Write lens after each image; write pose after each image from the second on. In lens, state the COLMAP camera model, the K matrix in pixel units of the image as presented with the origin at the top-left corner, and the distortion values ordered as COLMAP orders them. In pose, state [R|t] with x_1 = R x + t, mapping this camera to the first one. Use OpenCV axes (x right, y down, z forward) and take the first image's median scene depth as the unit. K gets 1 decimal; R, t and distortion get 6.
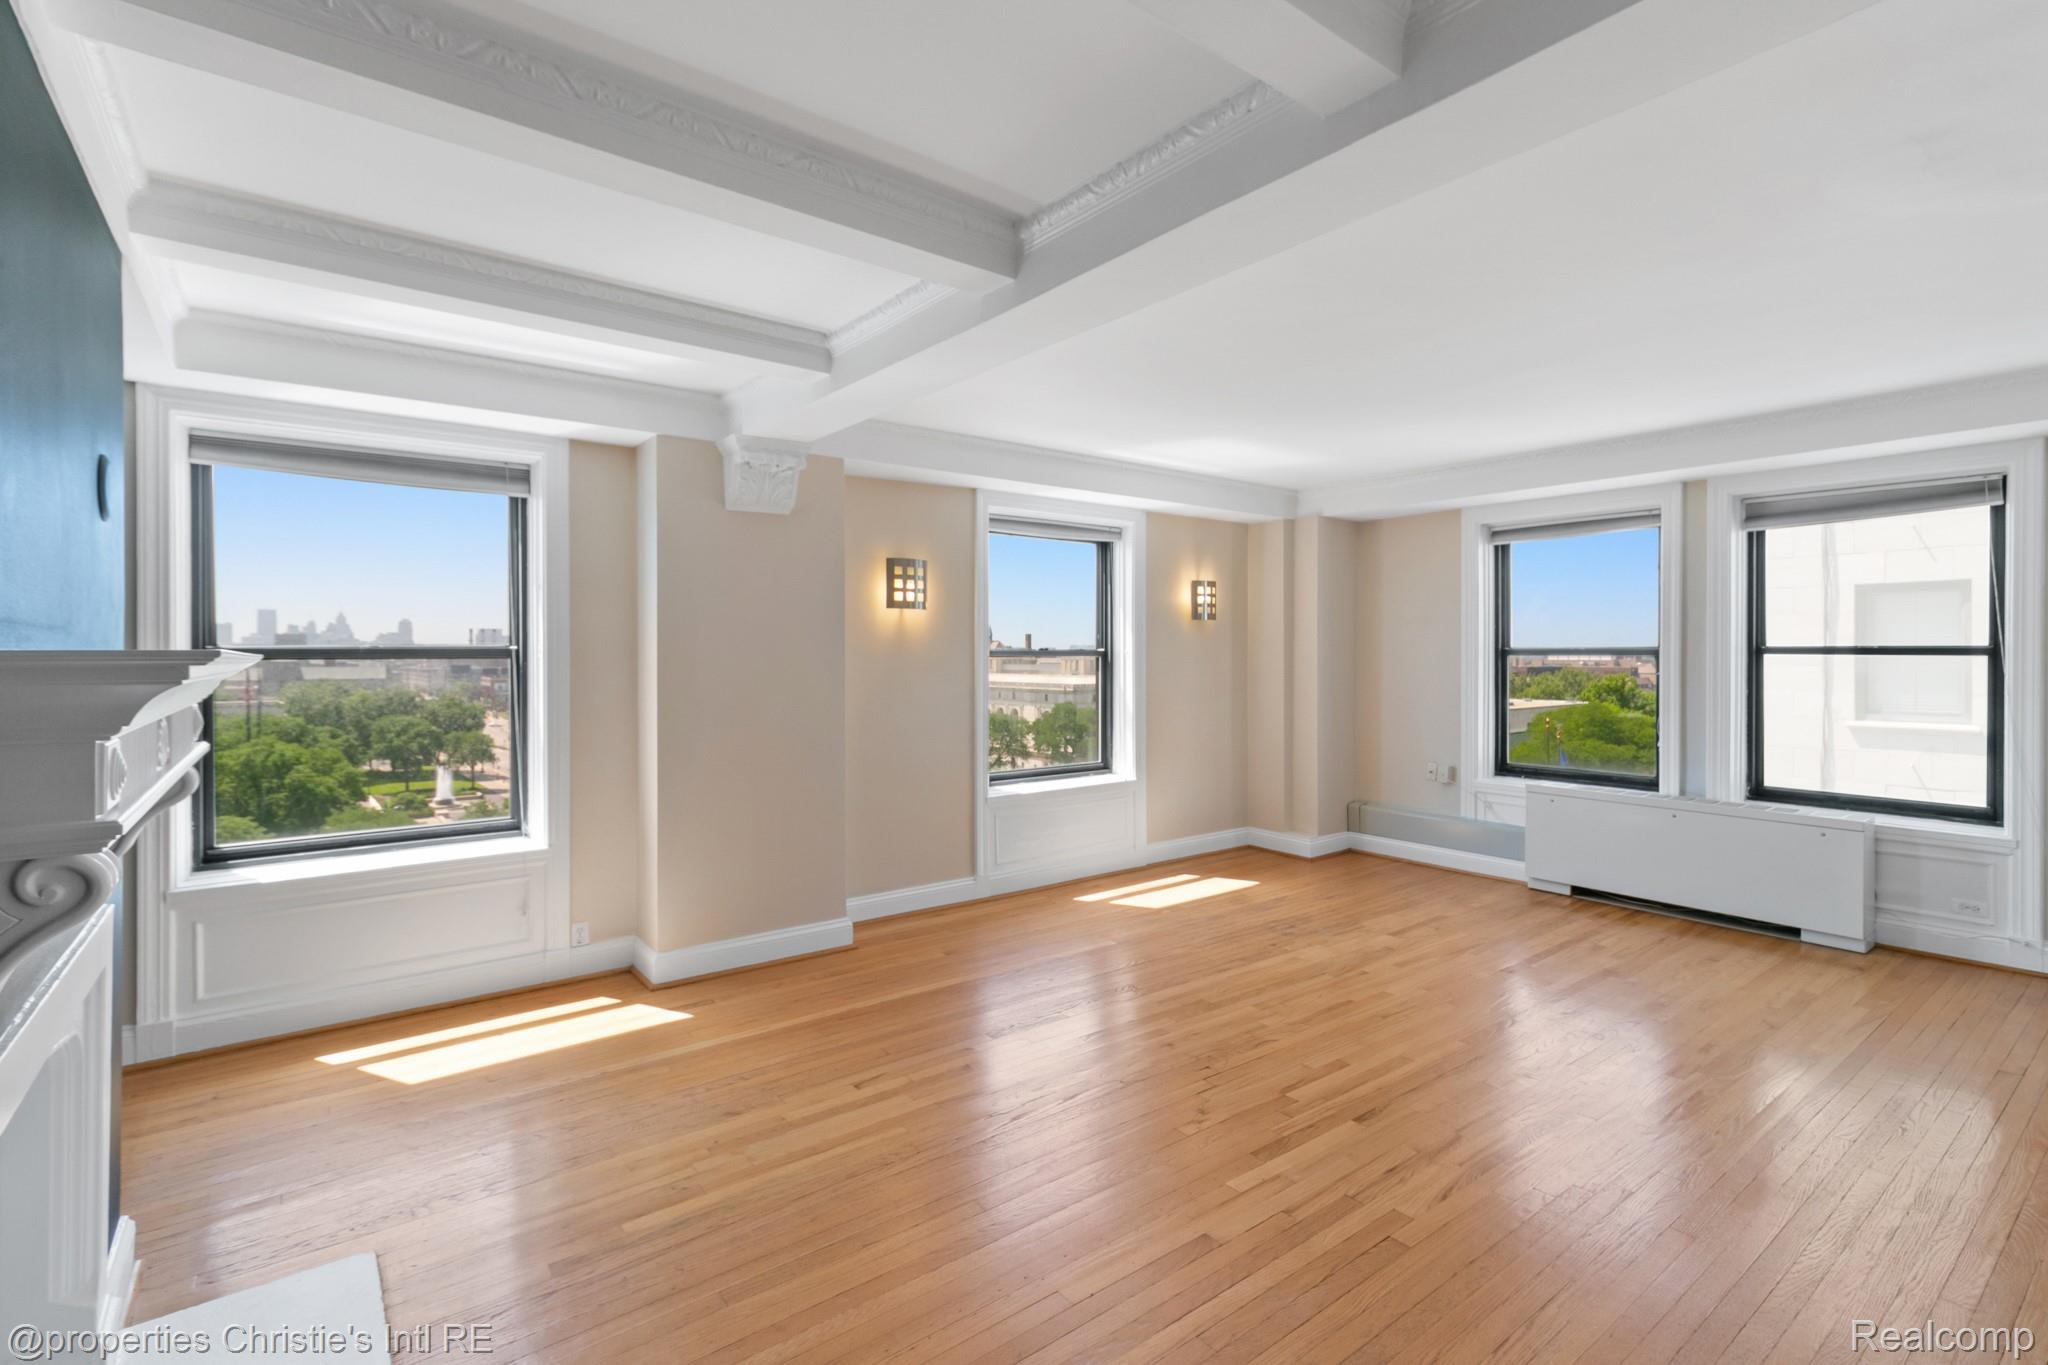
lens RADIAL K [[948.4, 0, 1002.8], [0, 948.4, 654.1], [0, 0, 1]] dist [0.003179, 0.000994]
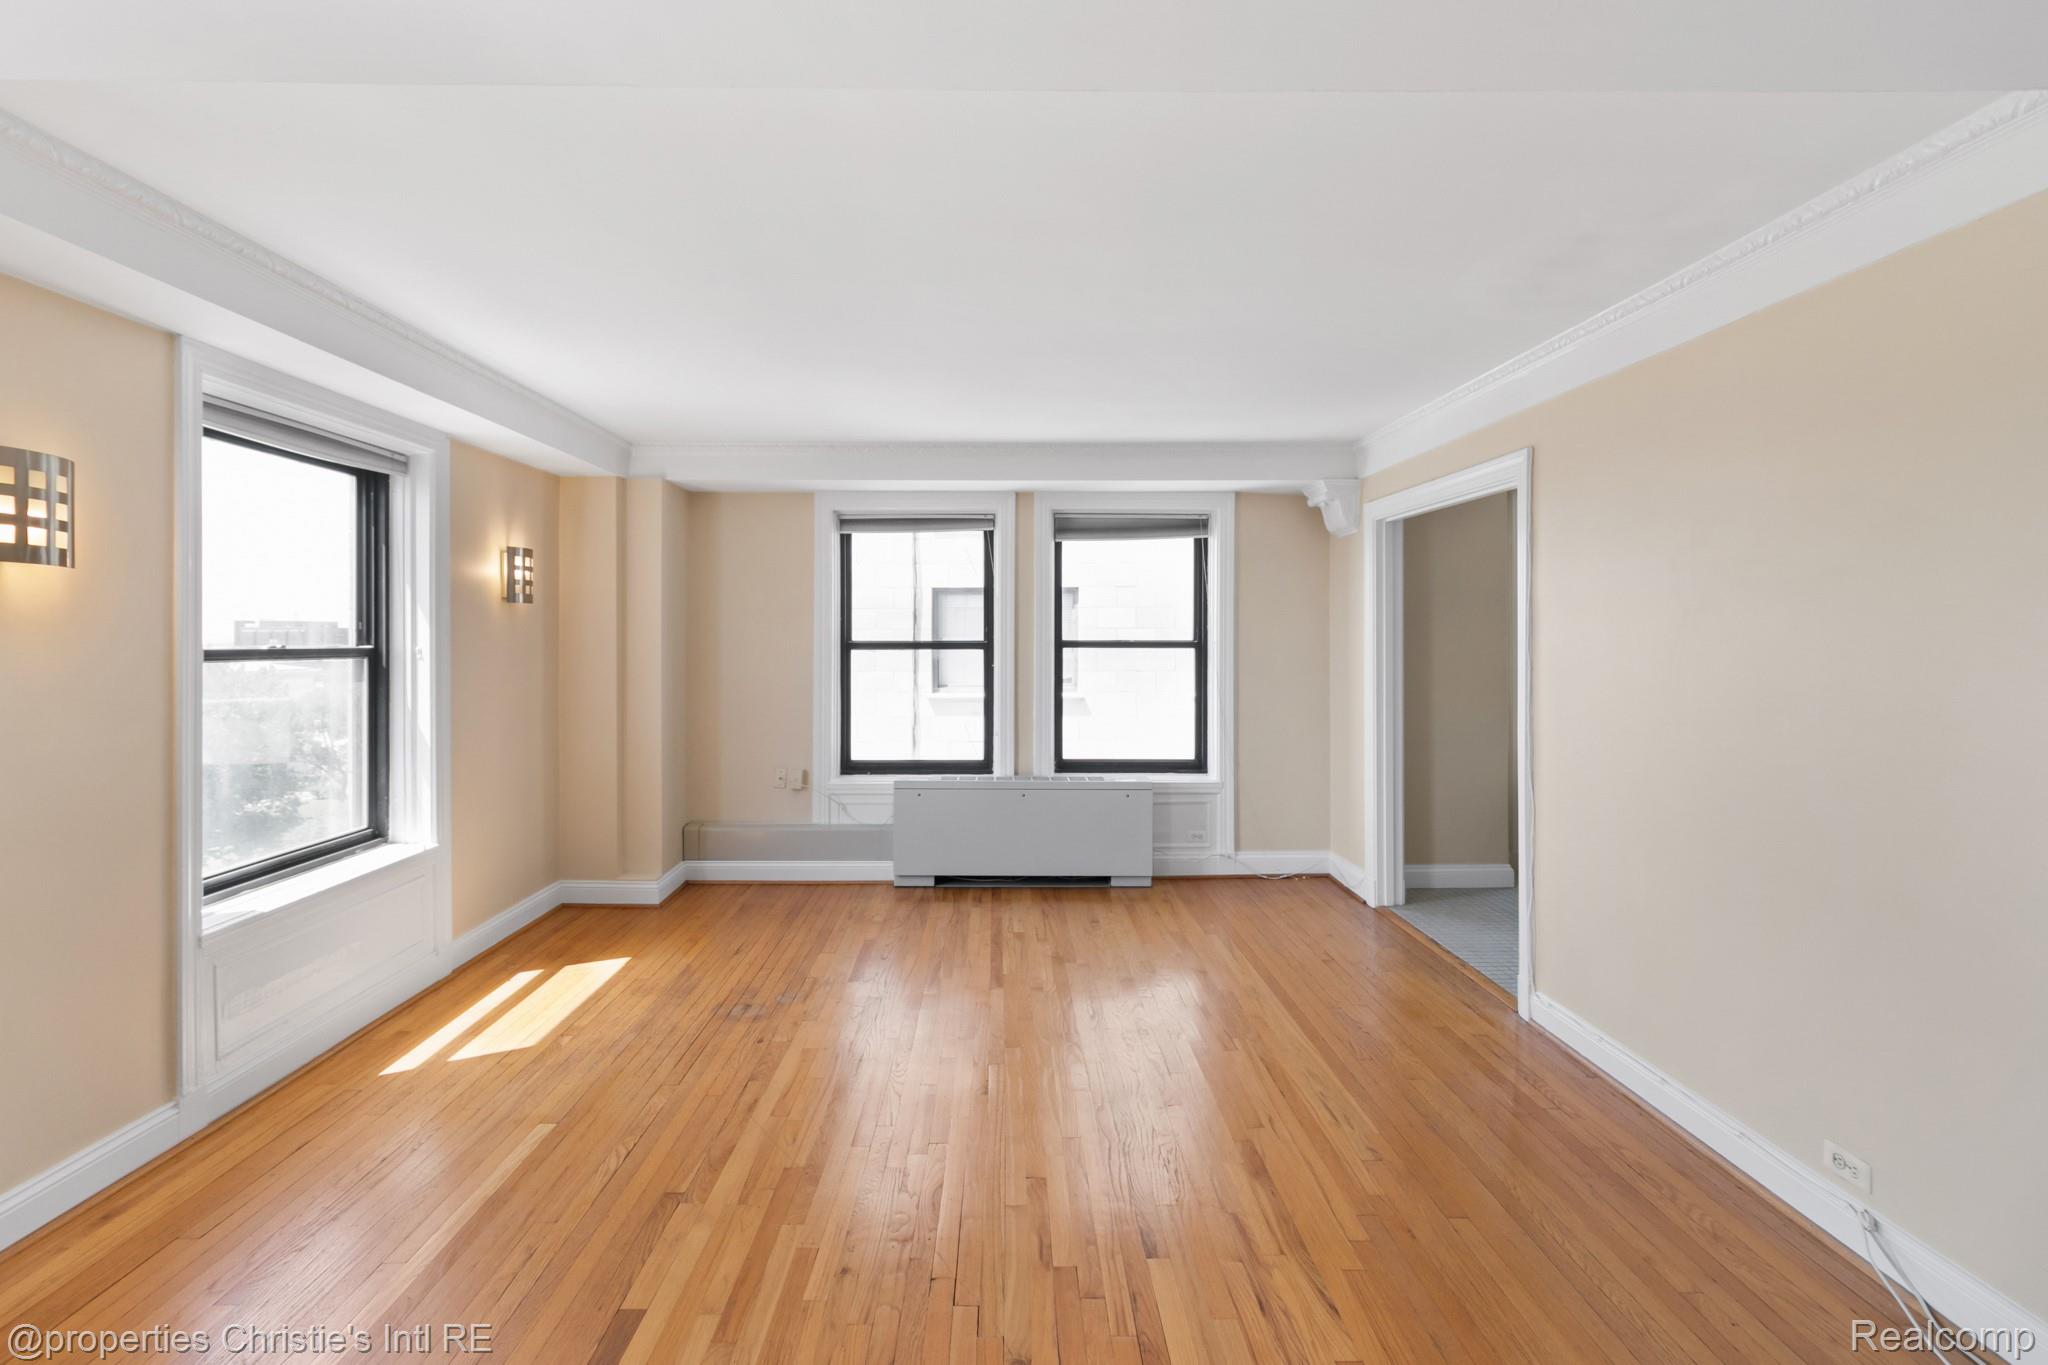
lens RADIAL K [[948.4, 0, 1008.0], [0, 948.4, 643.0], [0, 0, 1]] dist [0.003179, 0.000994]
pose [[0.592267, -0.005120, 0.805726, -0.185949], [0.002870, 0.999987, 0.004245, -0.010477], [-0.805737, -0.000202, 0.592274, 0.361653]]
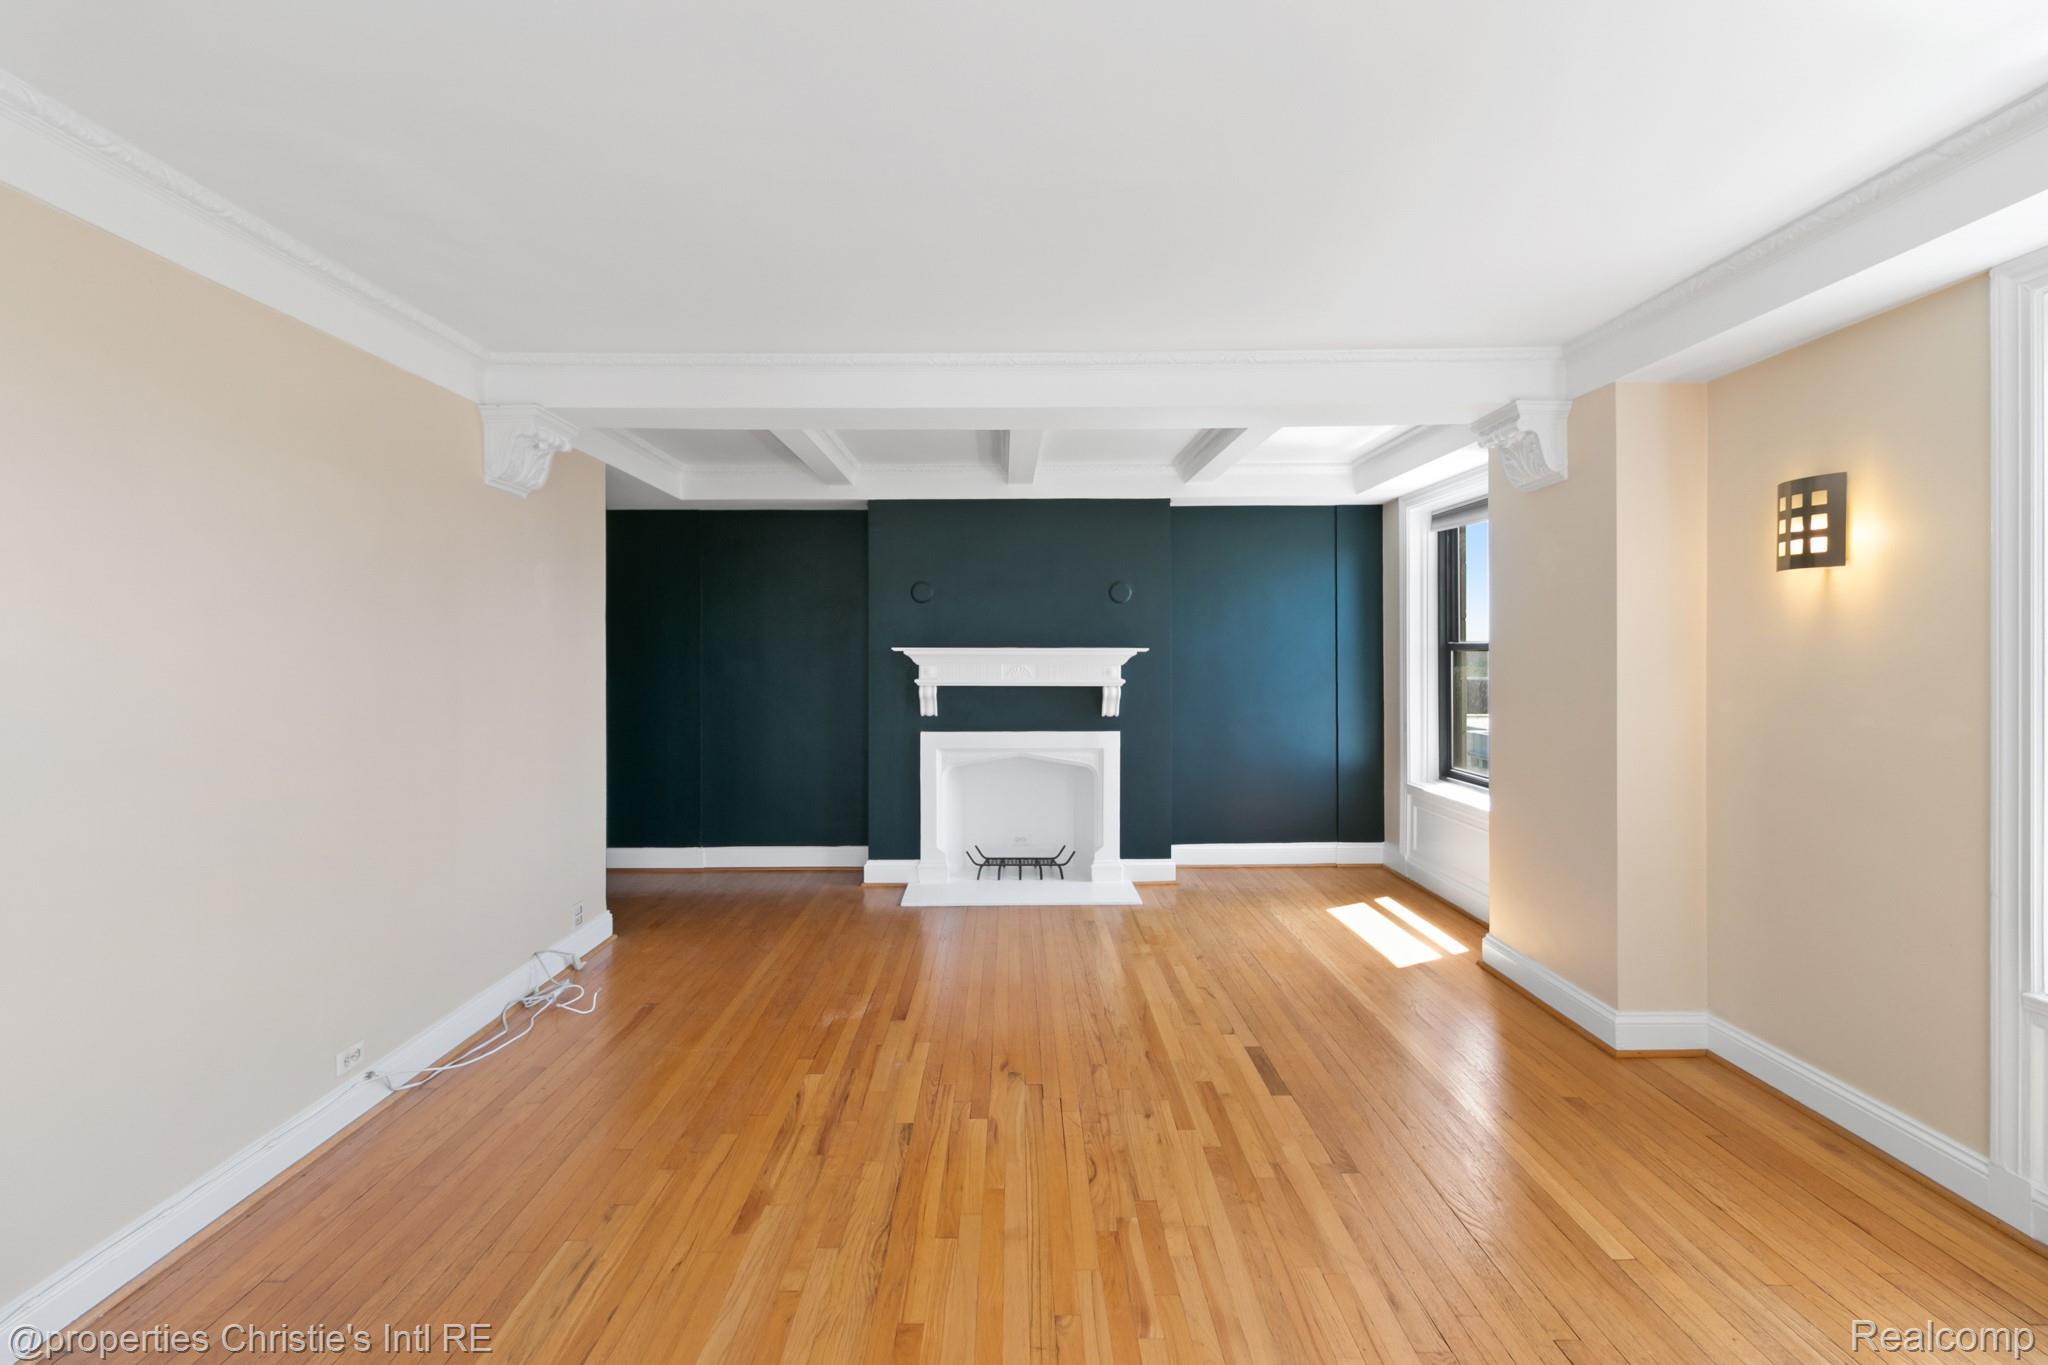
lens RADIAL K [[948.4, 0, 1016.9], [0, 948.4, 658.0], [0, 0, 1]] dist [0.003179, 0.000994]
pose [[-0.594290, 0.011825, -0.804164, 0.624066], [0.001303, 0.999905, 0.013741, -0.003450], [0.804250, 0.007119, -0.594249, 0.955754]]
